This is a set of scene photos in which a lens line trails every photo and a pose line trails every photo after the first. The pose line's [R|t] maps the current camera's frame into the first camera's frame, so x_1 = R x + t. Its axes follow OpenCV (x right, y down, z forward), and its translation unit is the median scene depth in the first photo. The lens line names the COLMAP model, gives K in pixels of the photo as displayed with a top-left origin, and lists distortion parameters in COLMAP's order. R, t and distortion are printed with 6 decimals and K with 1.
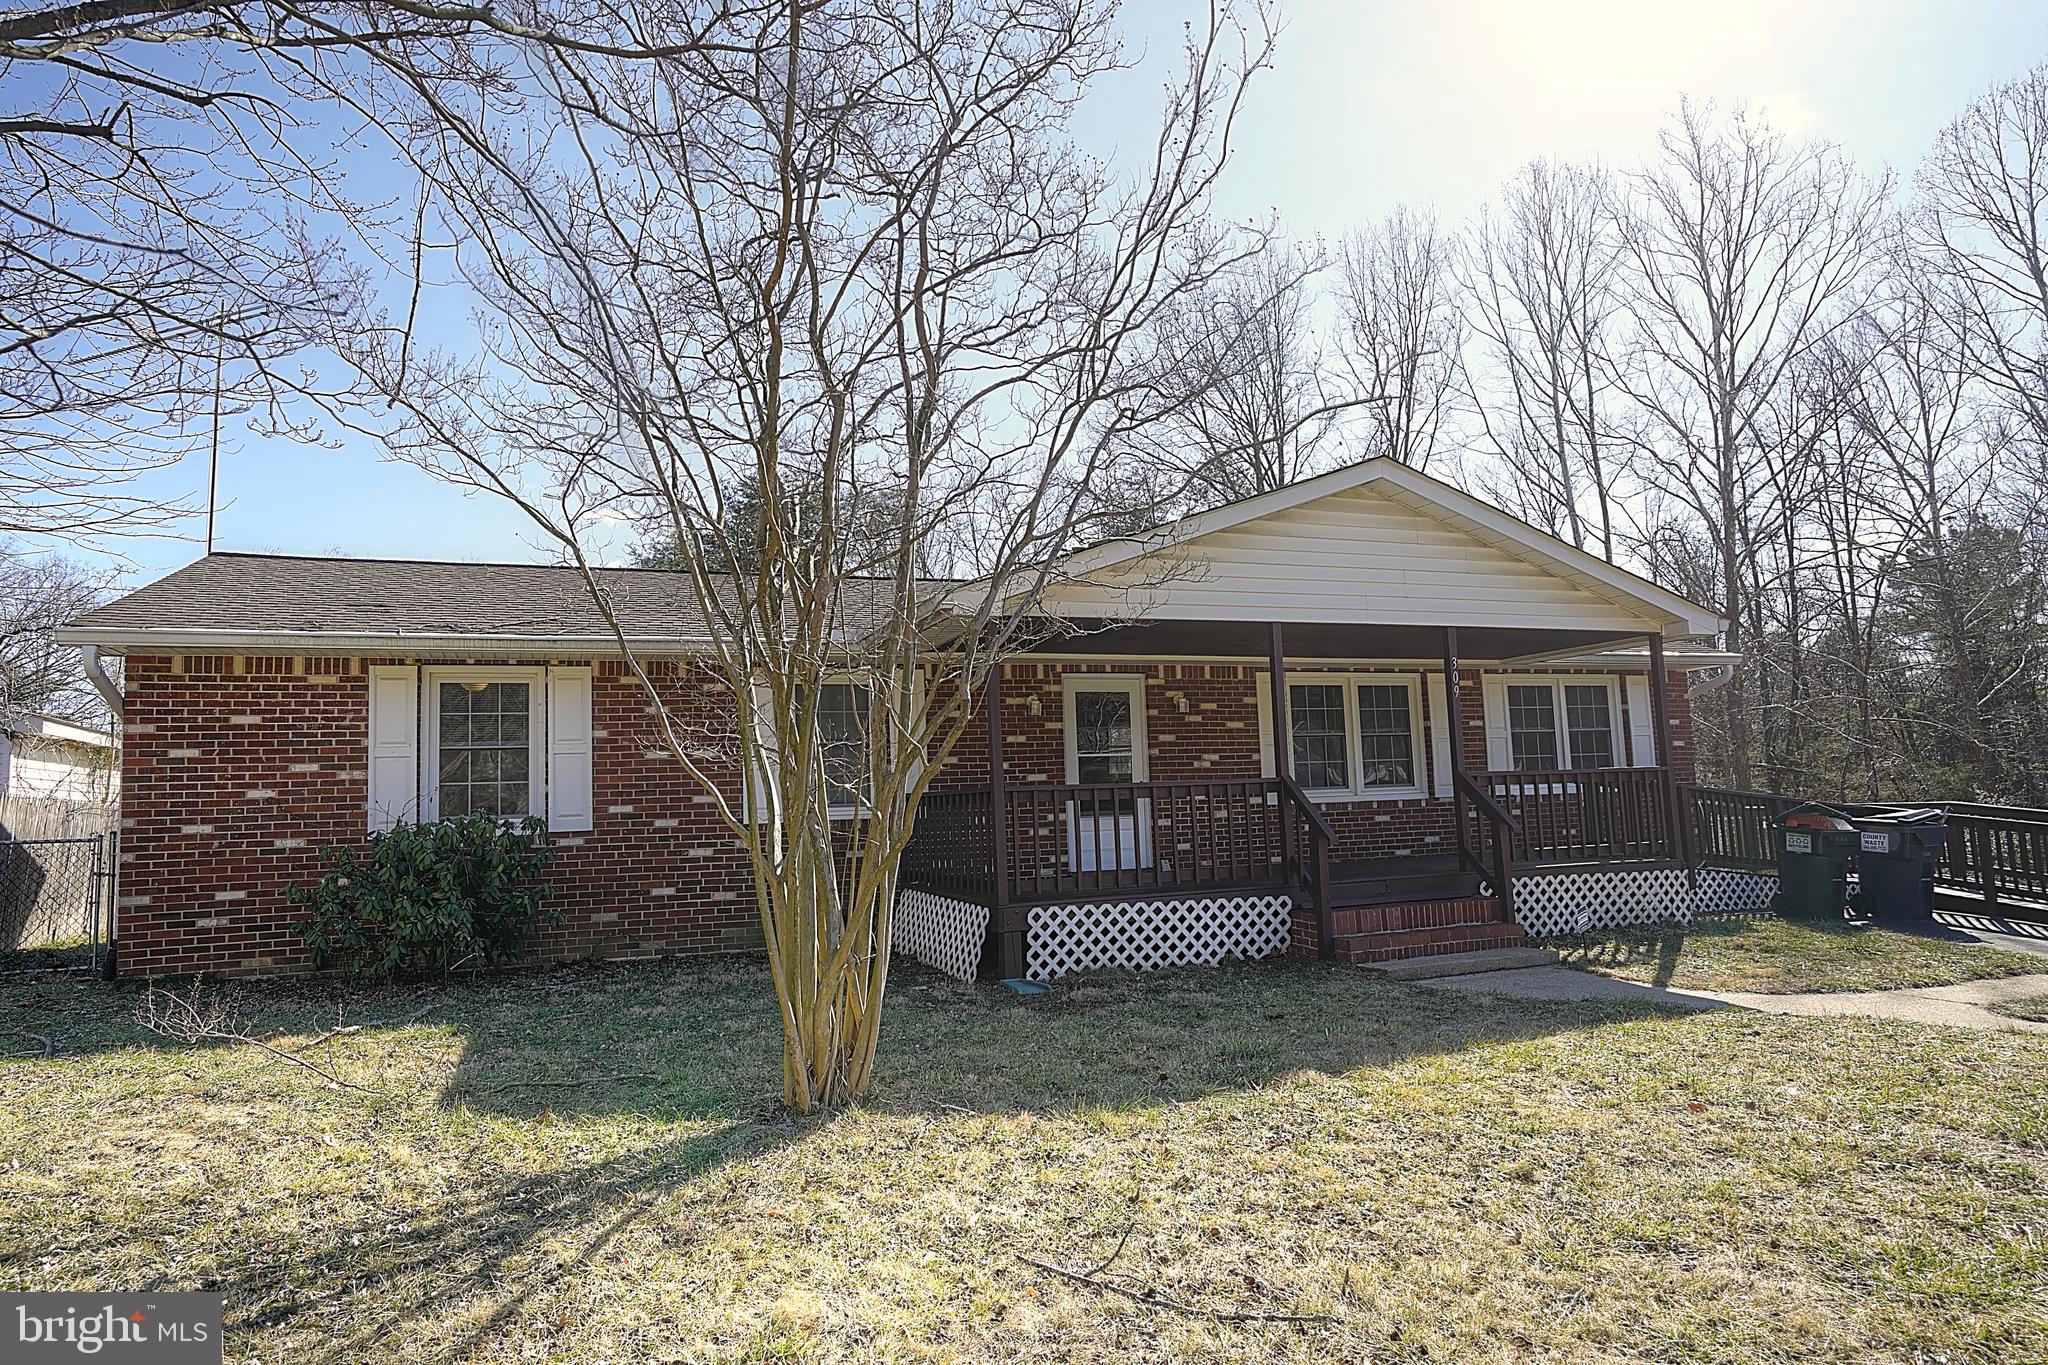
lens RADIAL K [[1259.3, 0, 1024.0], [0, 1259.3, 682.5], [0, 0, 1]] dist [-0.029192, 0.005334]
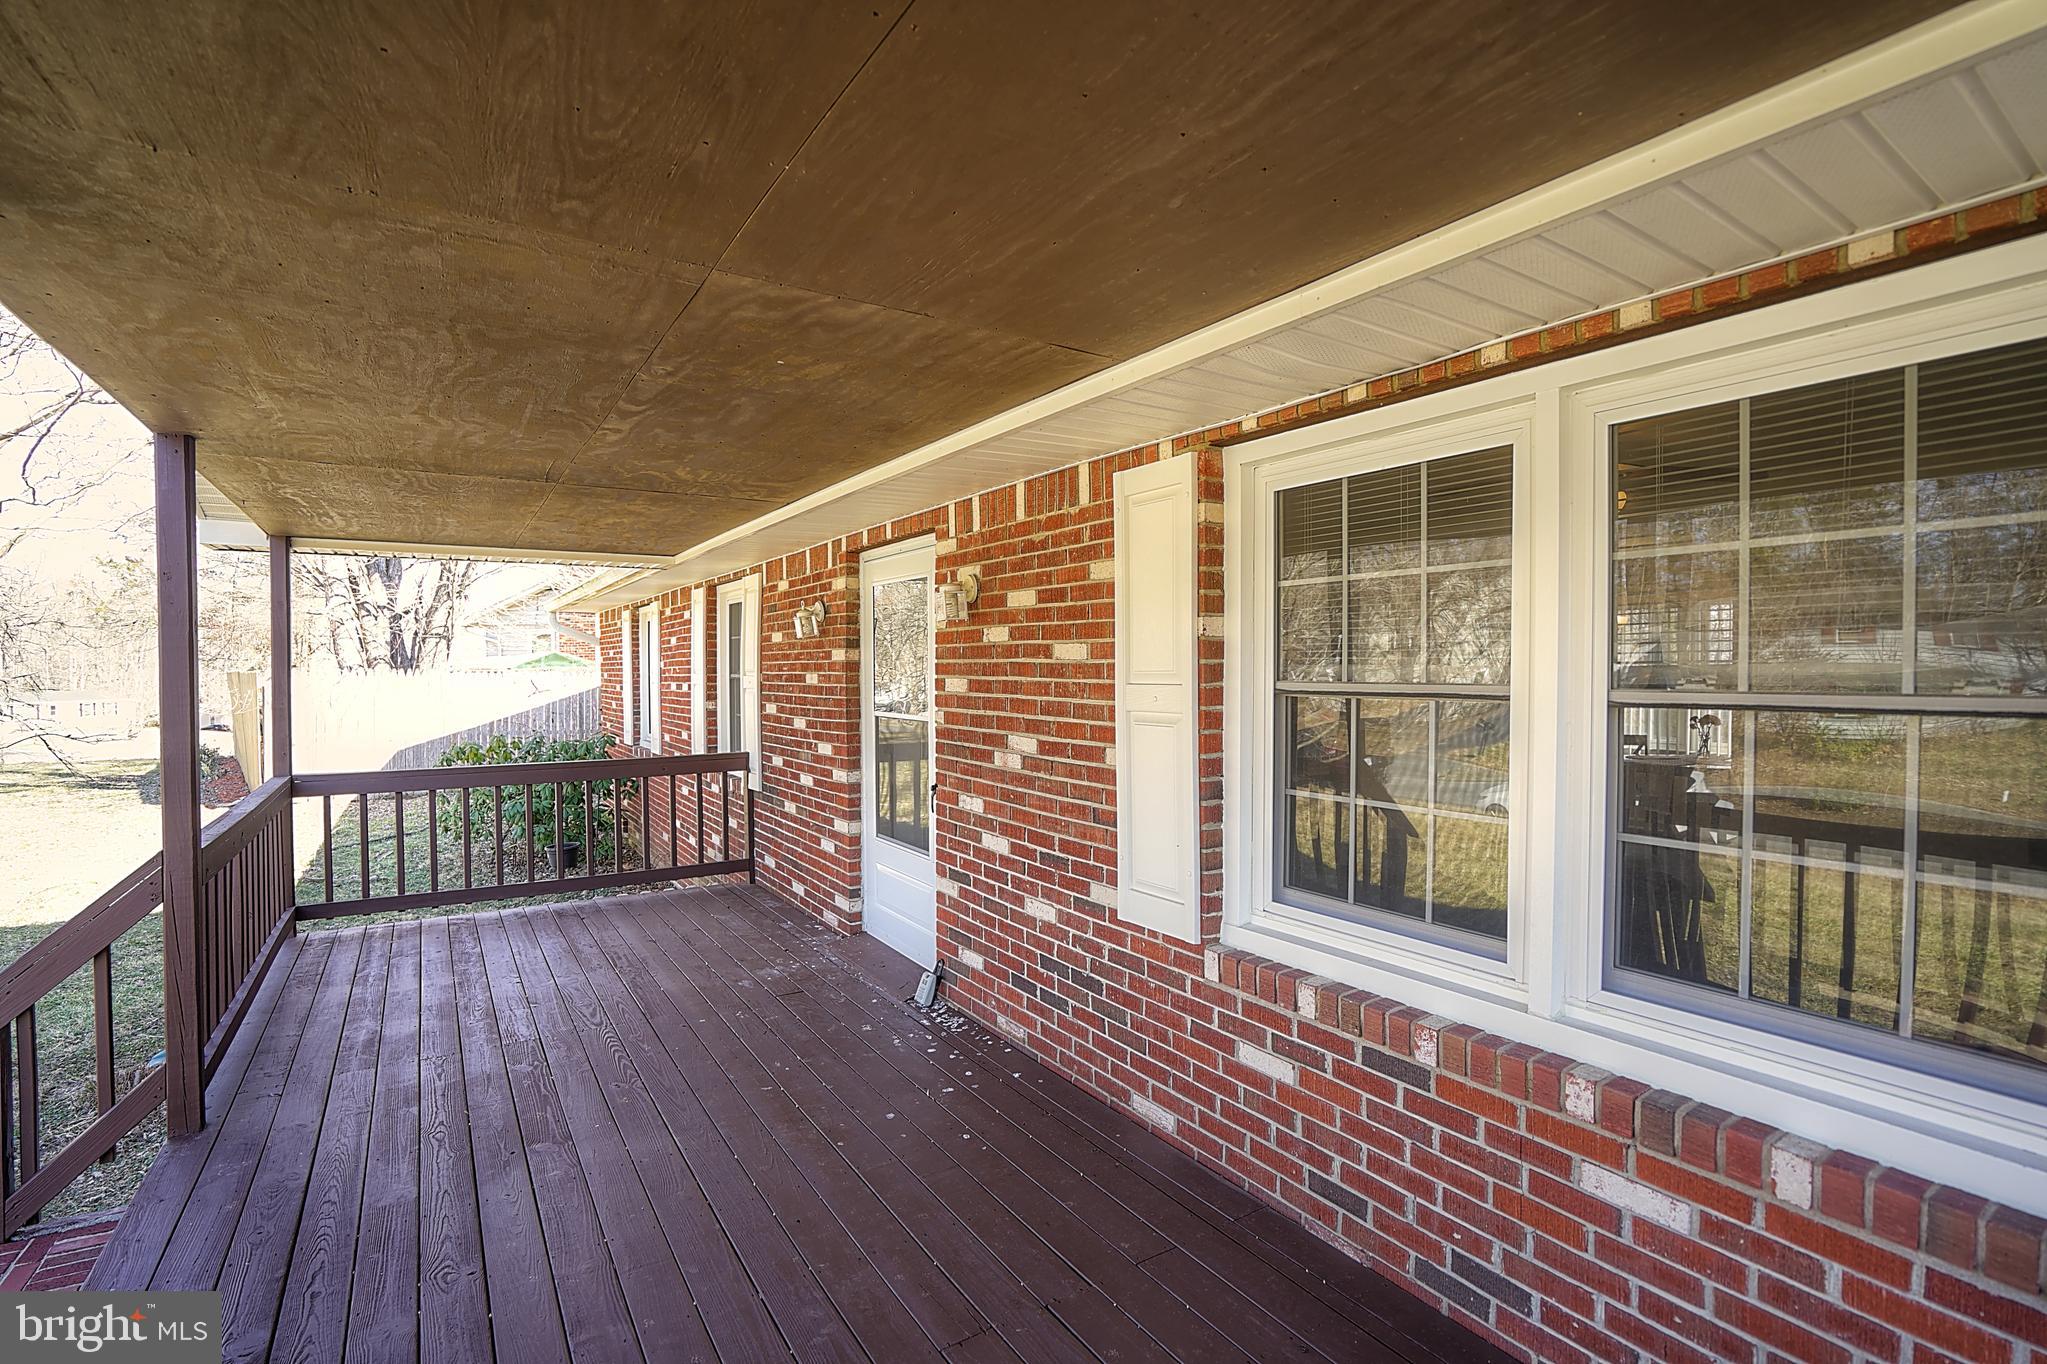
lens RADIAL K [[943.4, 0, 1021.8], [0, 943.4, 689.0], [0, 0, 1]] dist [-0.063246, 0.026136]
pose [[0.193485, 0.057898, -0.979393, 0.480870], [0.092791, 0.992702, 0.077016, 0.027827], [0.976705, -0.105781, 0.186701, 1.122219]]
